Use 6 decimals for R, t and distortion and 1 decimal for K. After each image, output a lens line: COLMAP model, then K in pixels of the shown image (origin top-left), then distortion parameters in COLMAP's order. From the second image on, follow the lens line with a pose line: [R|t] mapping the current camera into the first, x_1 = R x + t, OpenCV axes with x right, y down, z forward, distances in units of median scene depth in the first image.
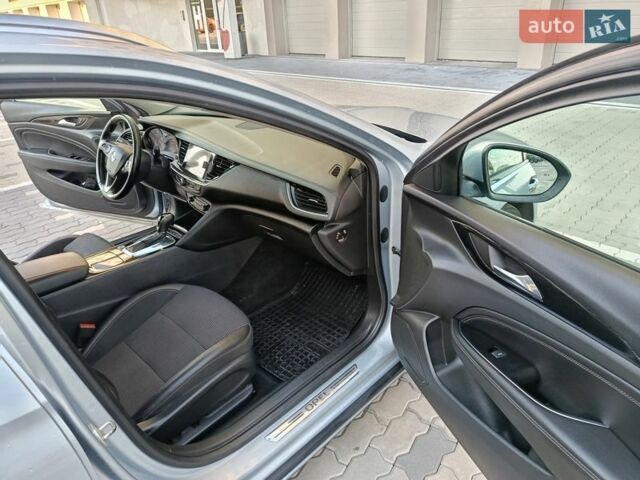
lens RADIAL K [[448.1, 0, 321.7], [0, 448.1, 239.2], [0, 0, 1]] dist [0.031325, -0.032227]
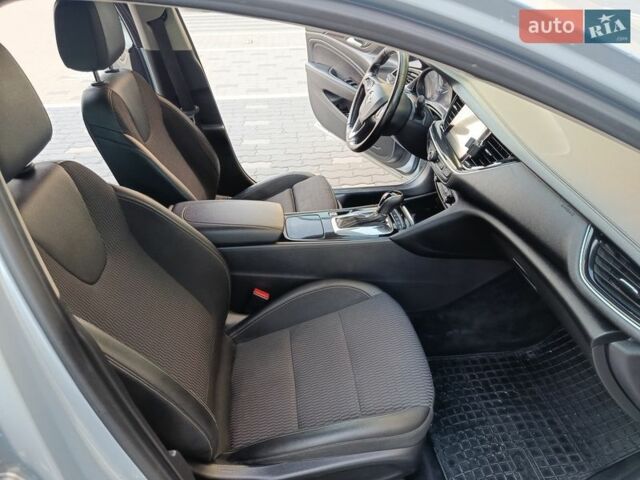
lens RADIAL K [[448.1, 0, 319.8], [0, 448.1, 241.4], [0, 0, 1]] dist [0.031325, -0.032227]
pose [[0.781053, 0.384358, -0.492164, -0.044622], [-0.311292, 0.922875, 0.226712, -0.103661], [0.541345, -0.023867, 0.840462, 0.287920]]
